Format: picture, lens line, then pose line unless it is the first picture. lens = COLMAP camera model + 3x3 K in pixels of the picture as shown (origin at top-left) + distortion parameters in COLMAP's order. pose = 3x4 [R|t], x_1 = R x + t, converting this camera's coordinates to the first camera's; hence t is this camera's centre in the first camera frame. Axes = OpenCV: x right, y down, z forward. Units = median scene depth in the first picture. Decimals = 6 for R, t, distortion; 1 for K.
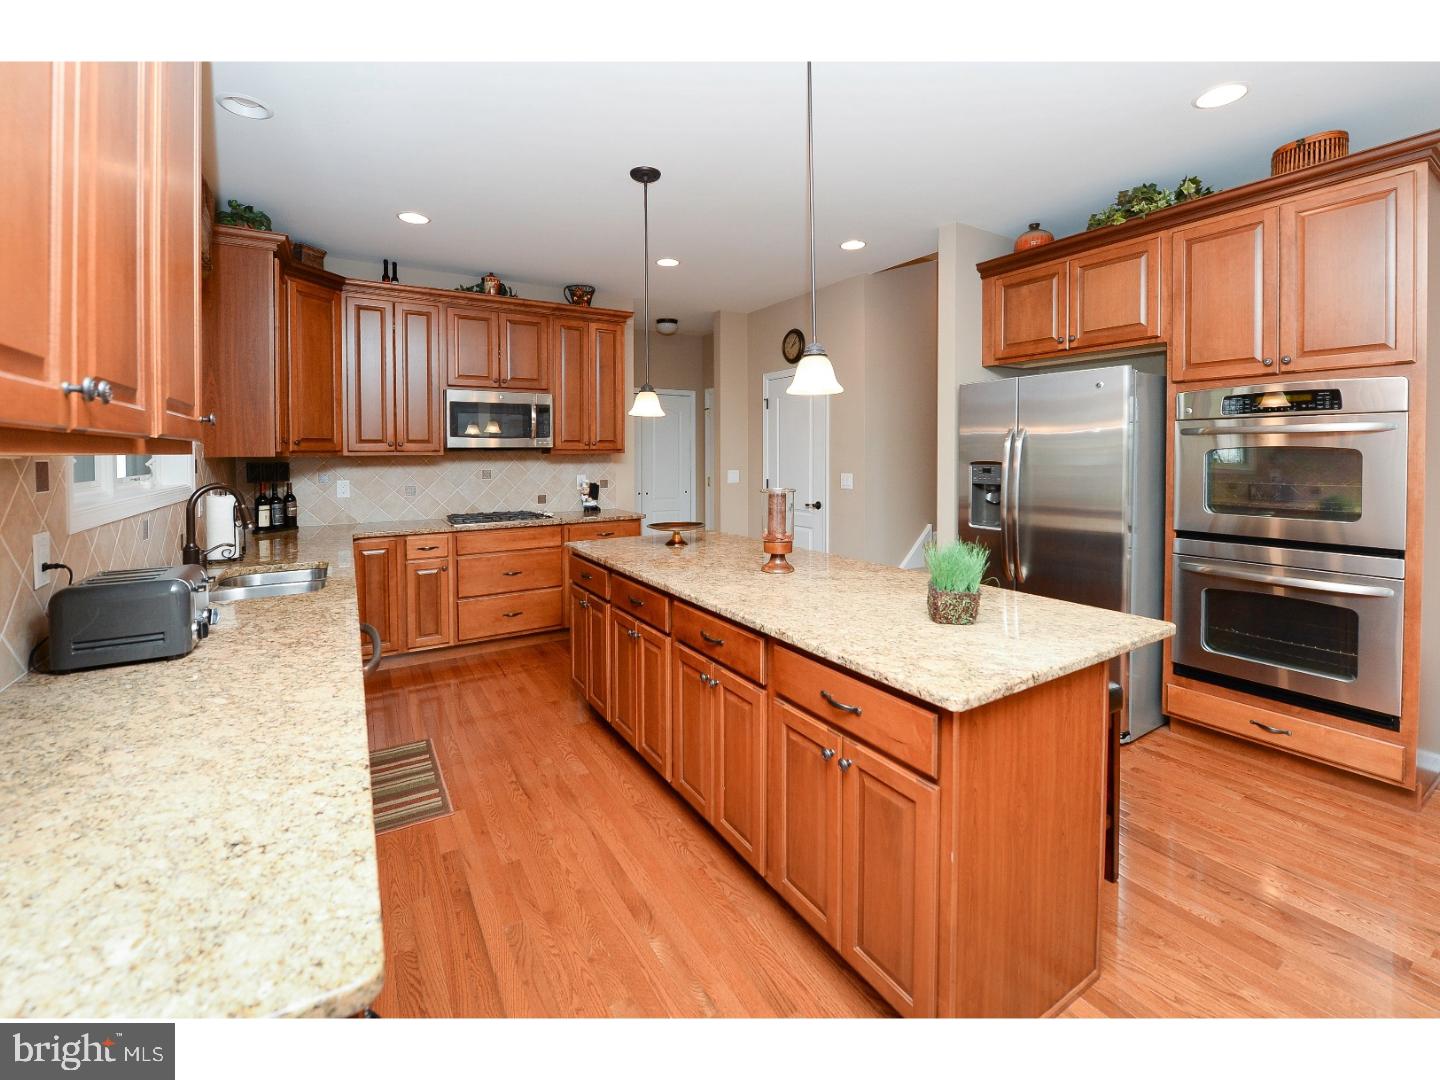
lens RADIAL K [[618.2, 0, 712.8], [0, 618.2, 491.1], [0, 0, 1]] dist [-0.000703, 0.000091]
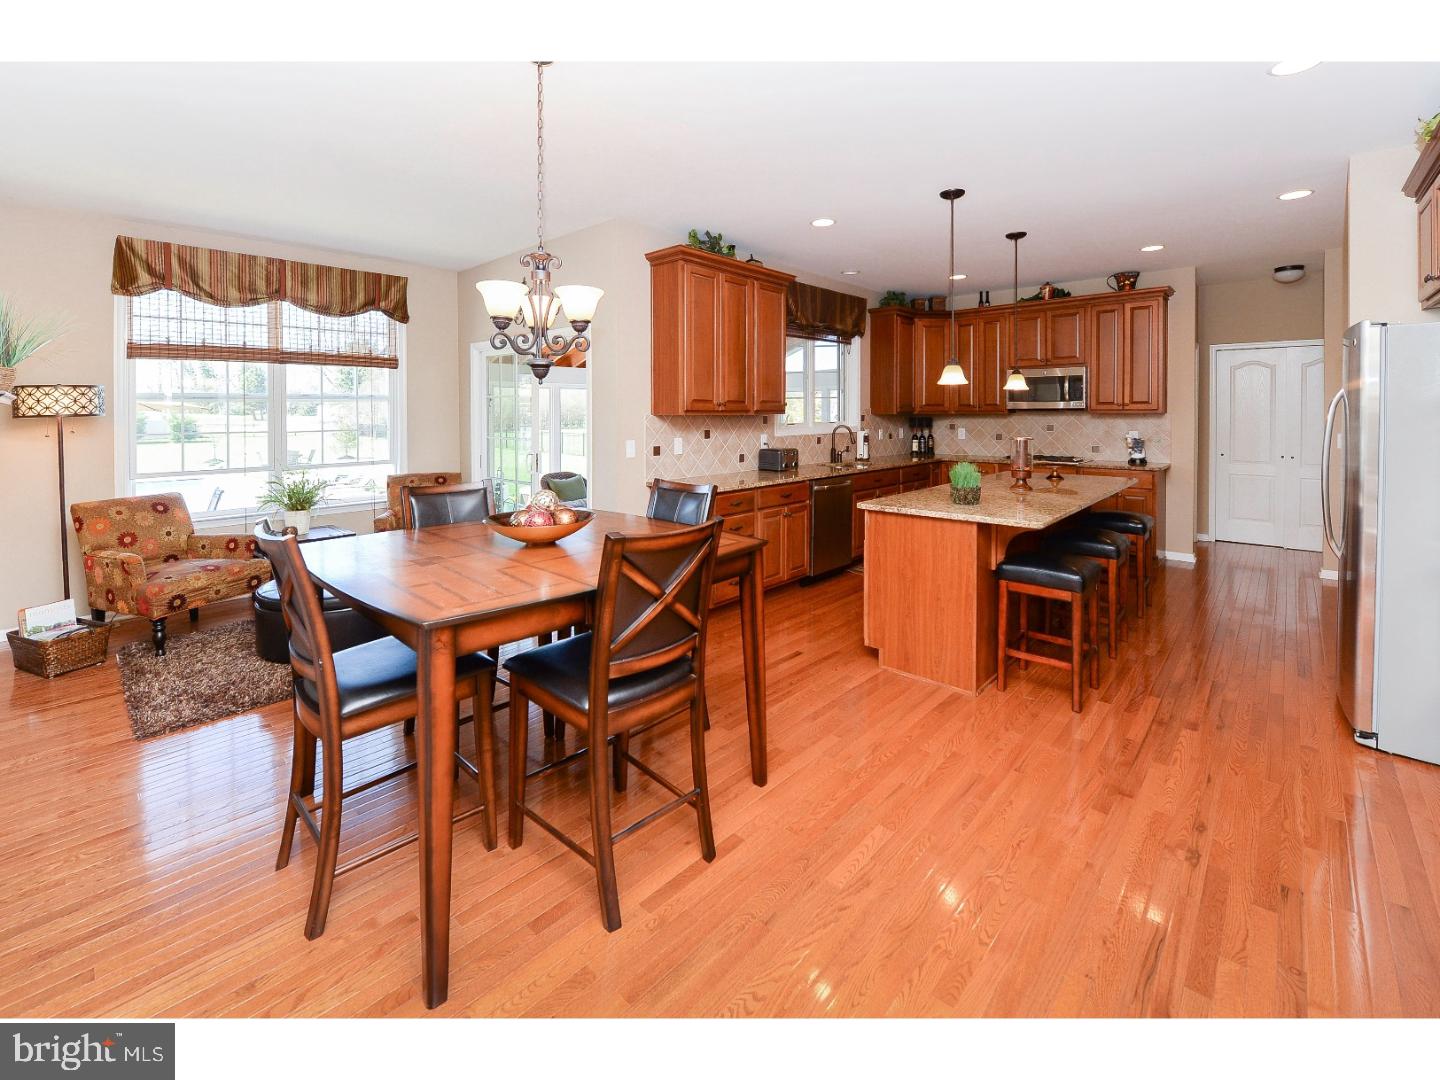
lens RADIAL K [[618.3, 0, 718.7], [0, 618.3, 535.3], [0, 0, 1]] dist [-0.000713, -0.000053]
pose [[0.294303, 0.194571, -0.935696, 0.807840], [-0.058156, 0.980888, 0.185677, -0.004854], [0.953941, -0.000229, 0.299994, -0.132266]]
